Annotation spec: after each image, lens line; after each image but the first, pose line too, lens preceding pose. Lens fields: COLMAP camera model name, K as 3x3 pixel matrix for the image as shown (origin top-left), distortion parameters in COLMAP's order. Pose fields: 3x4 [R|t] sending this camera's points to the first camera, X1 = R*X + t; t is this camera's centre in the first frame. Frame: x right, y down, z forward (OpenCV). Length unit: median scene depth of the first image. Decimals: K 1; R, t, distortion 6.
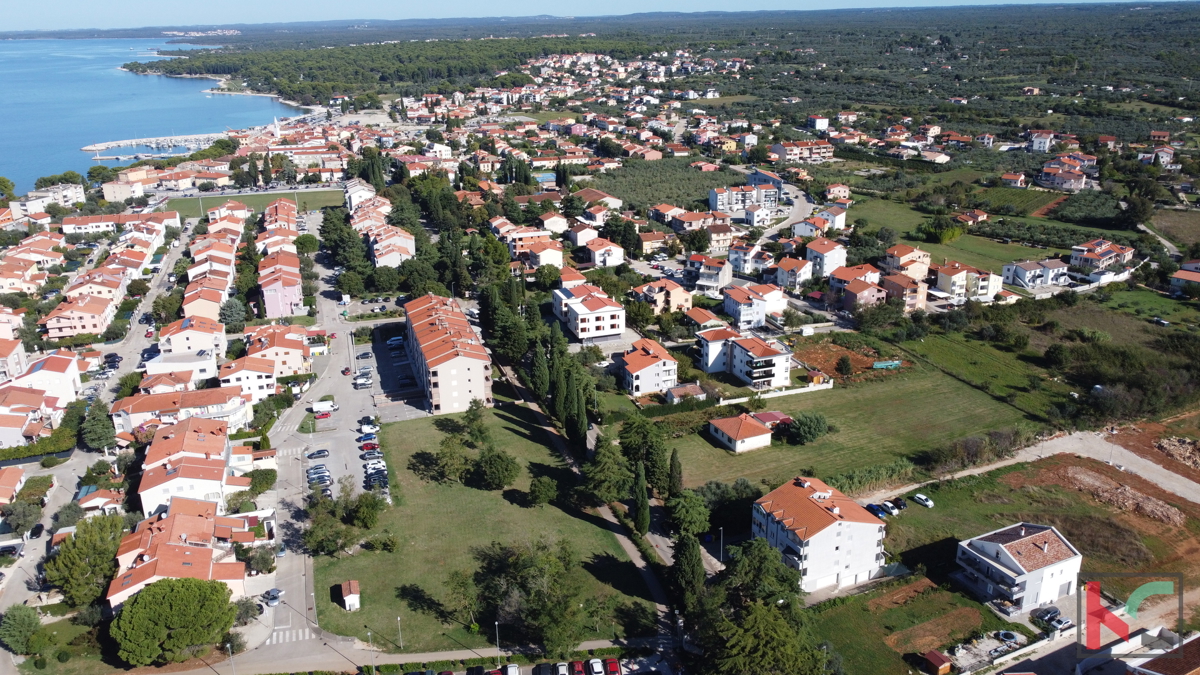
lens RADIAL K [[912.7, 0, 601.7], [0, 912.7, 338.9], [0, 0, 1]] dist [0.006337, -0.010050]
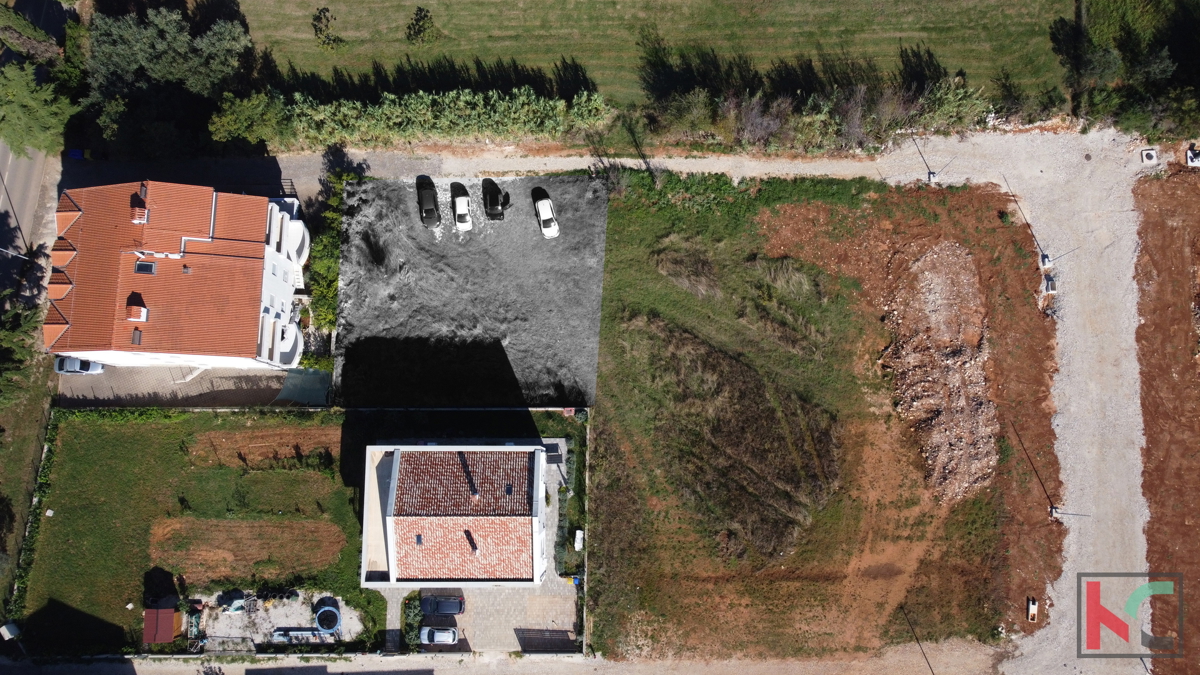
lens RADIAL K [[912.7, 0, 601.0], [0, 912.7, 341.2], [0, 0, 1]] dist [0.006337, -0.010050]
pose [[0.901415, 0.425197, -0.081597, 0.571410], [-0.131841, 0.449089, 0.883707, -0.299015], [0.412394, -0.785829, 0.460874, 0.933109]]
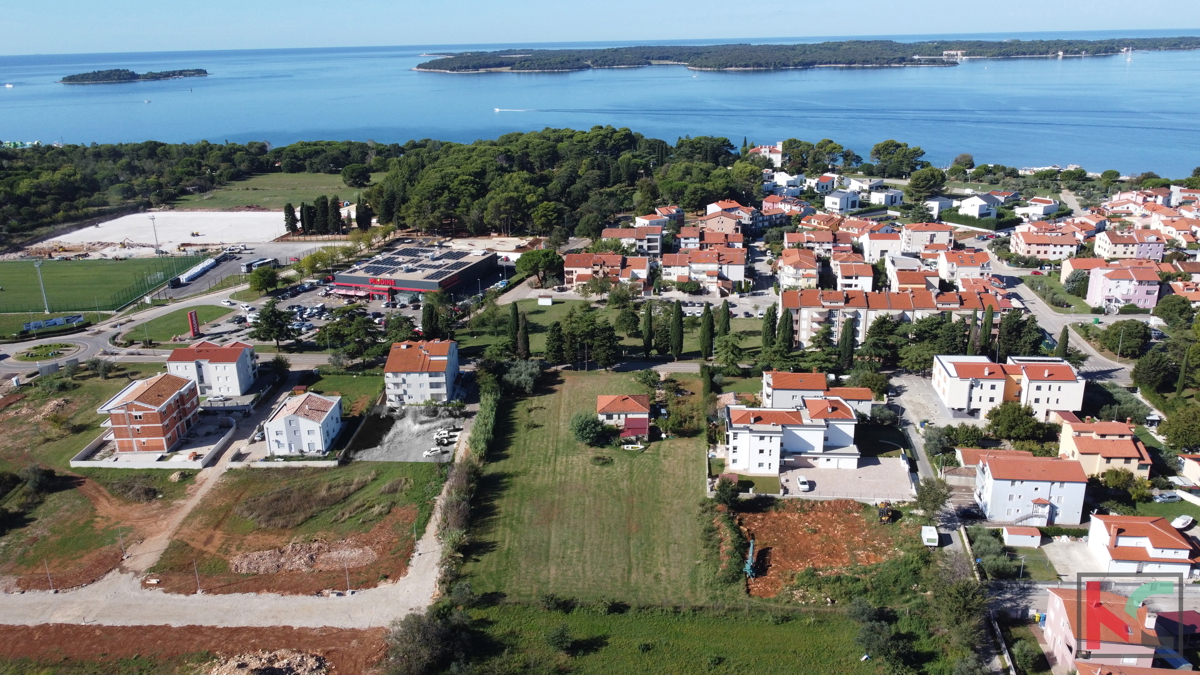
lens RADIAL K [[912.7, 0, 599.7], [0, 912.7, 332.8], [0, 0, 1]] dist [0.006337, -0.010050]
pose [[-0.442725, 0.261582, -0.857654, 1.452866], [-0.282139, 0.867276, 0.410158, -0.554833], [0.851112, 0.423565, -0.310162, 1.828351]]
